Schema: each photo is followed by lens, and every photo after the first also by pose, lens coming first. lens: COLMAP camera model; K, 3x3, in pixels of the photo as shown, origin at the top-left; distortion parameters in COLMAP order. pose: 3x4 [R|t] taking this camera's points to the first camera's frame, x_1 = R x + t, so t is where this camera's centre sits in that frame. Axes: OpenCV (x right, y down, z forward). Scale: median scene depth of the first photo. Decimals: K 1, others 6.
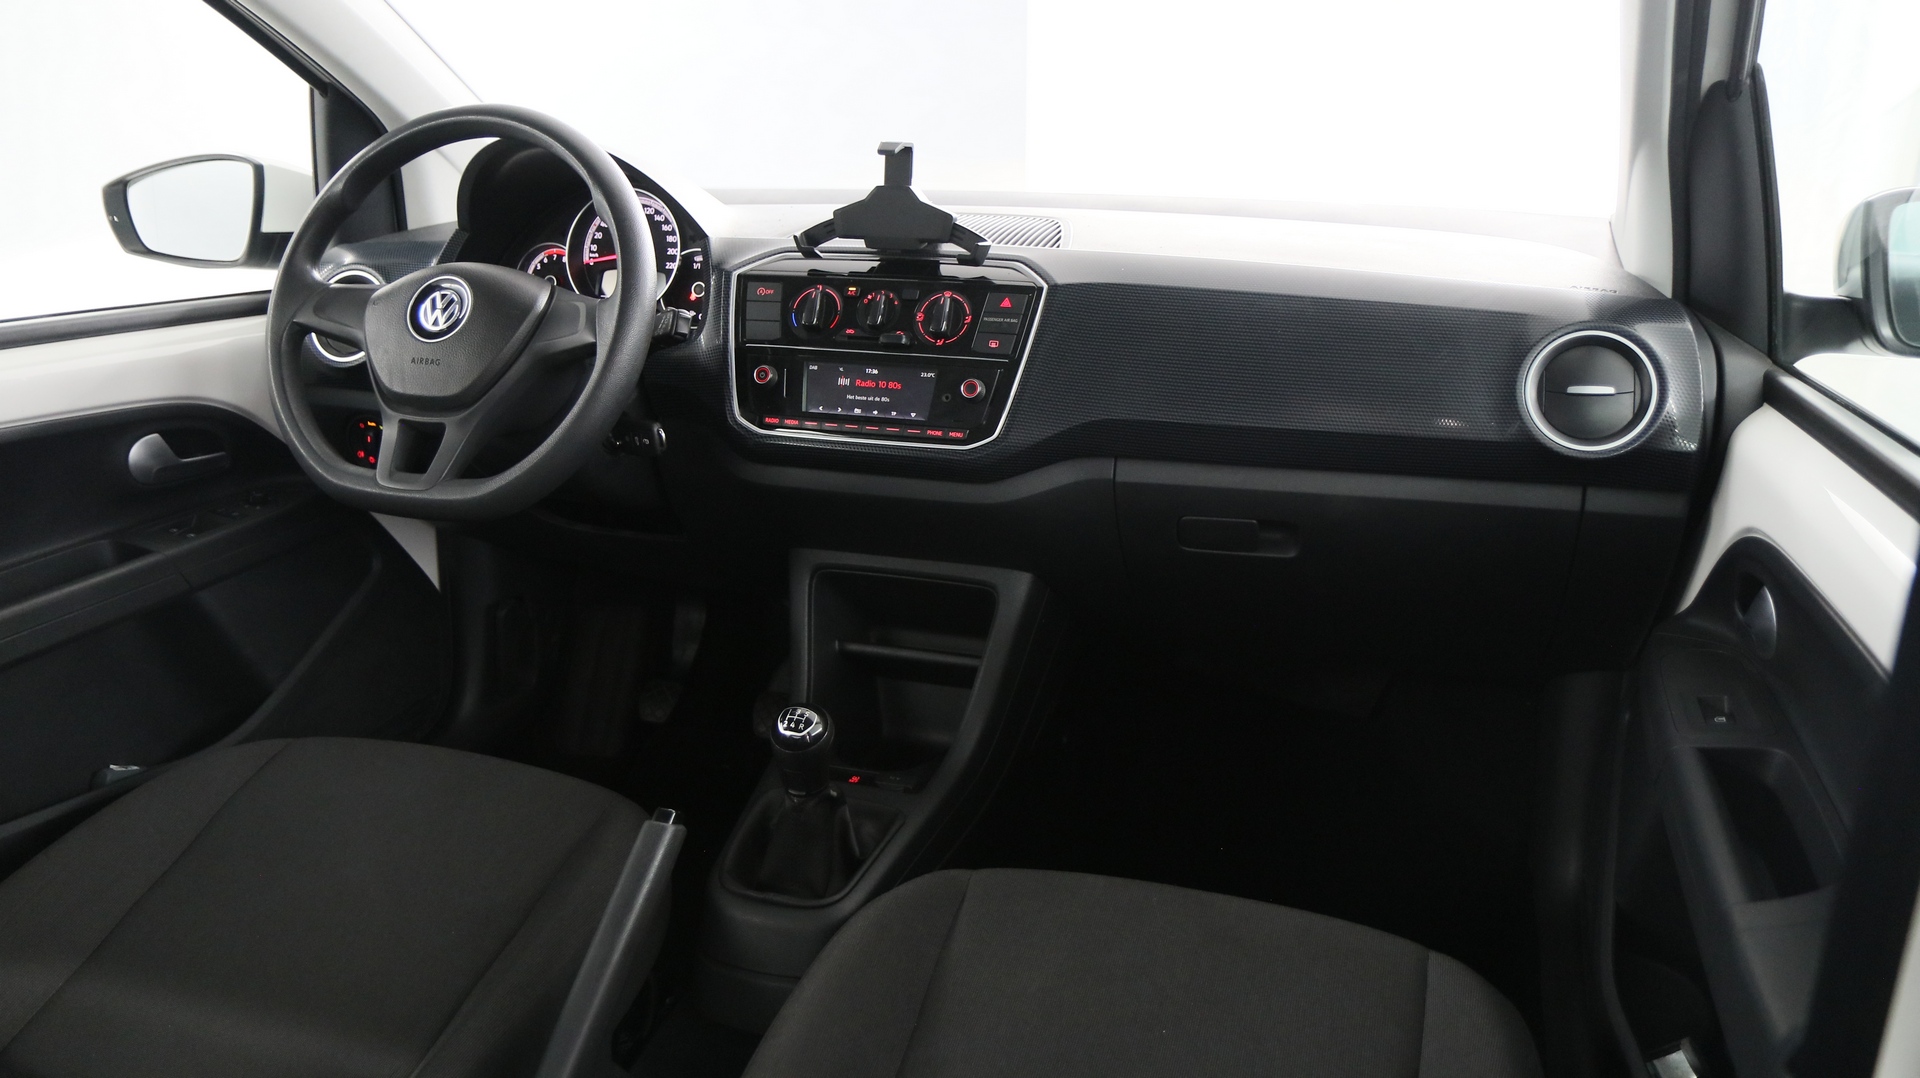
lens RADIAL K [[1457.7, 0, 960.0], [0, 1457.7, 539.0], [0, 0, 1]] dist [-0.039799, 0.053142]
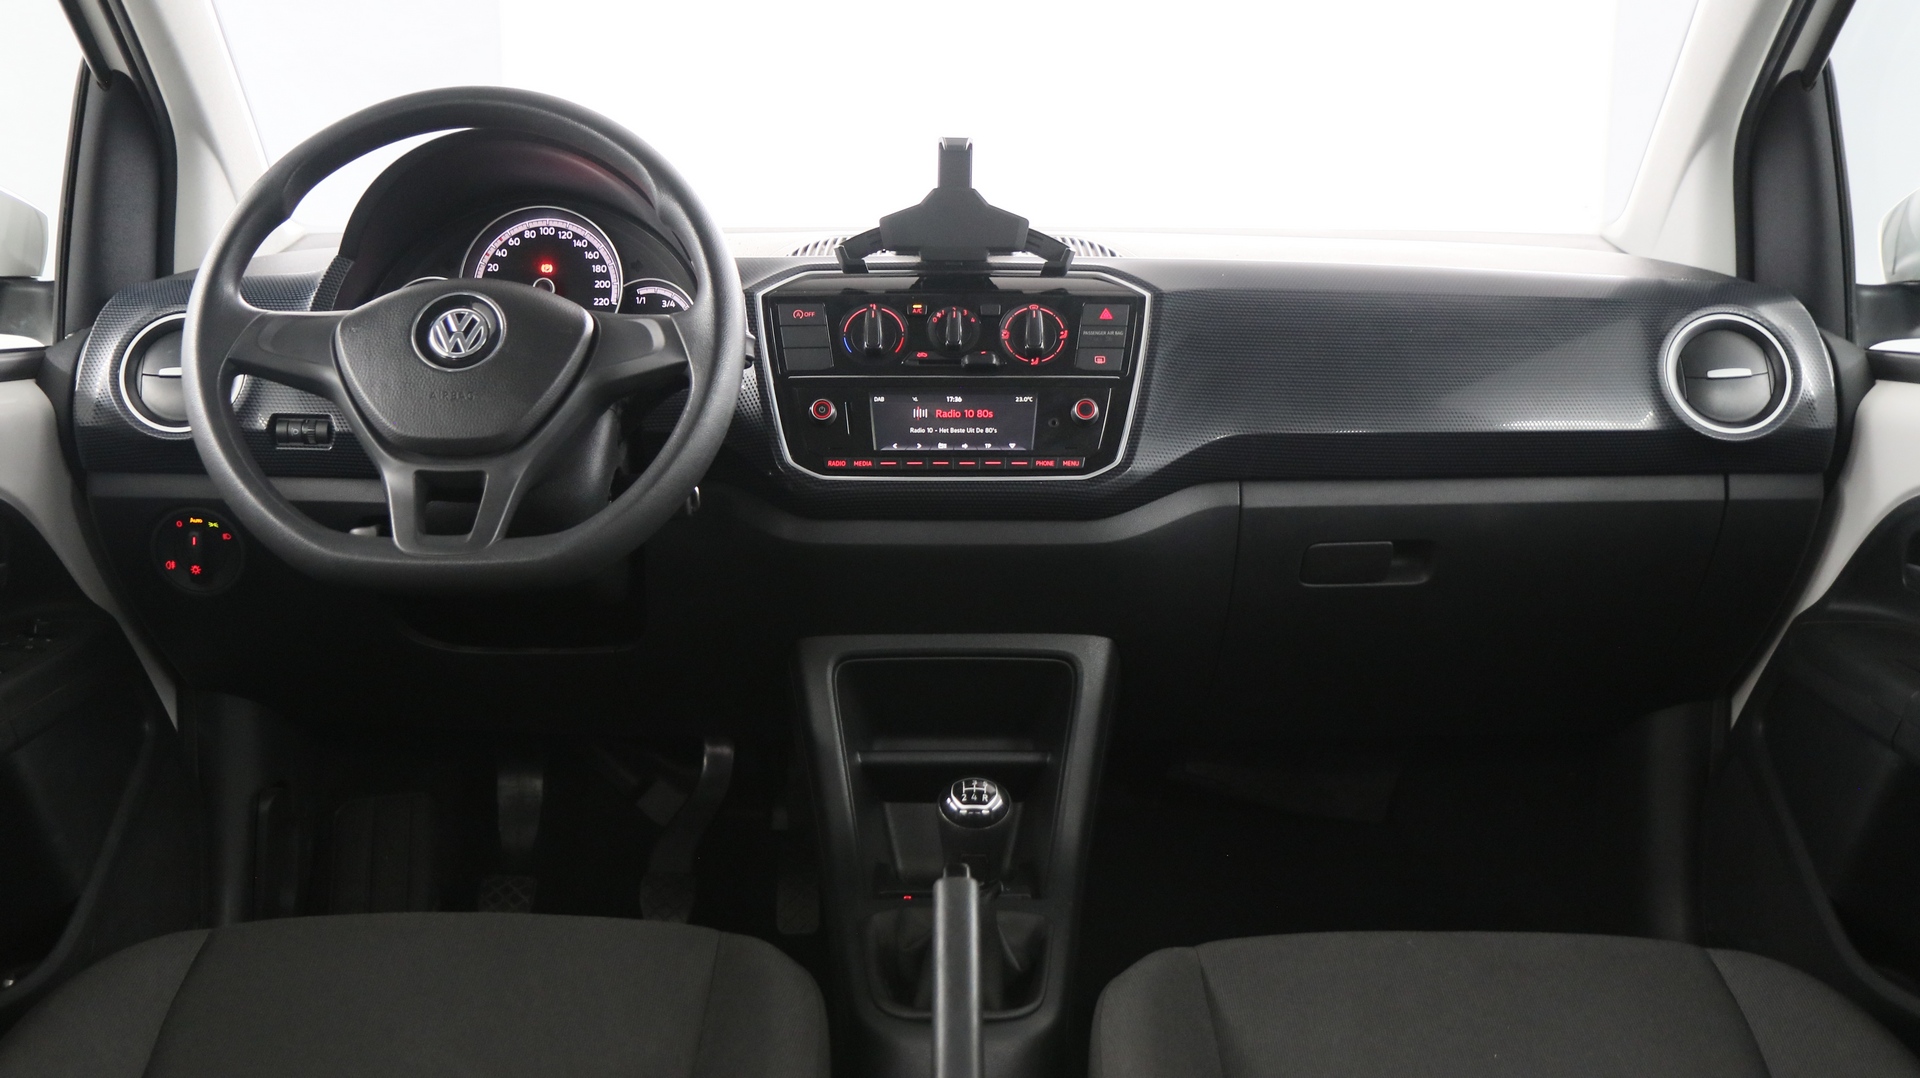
lens RADIAL K [[2127.4, 0, 960.0], [0, 2127.4, 539.0], [0, 0, 1]] dist [0.000477, 0.030042]
pose [[0.946276, -0.053371, 0.318924, -0.454954], [0.096102, 0.988138, -0.119781, 0.113815], [-0.308749, 0.143995, 0.940181, -0.155480]]
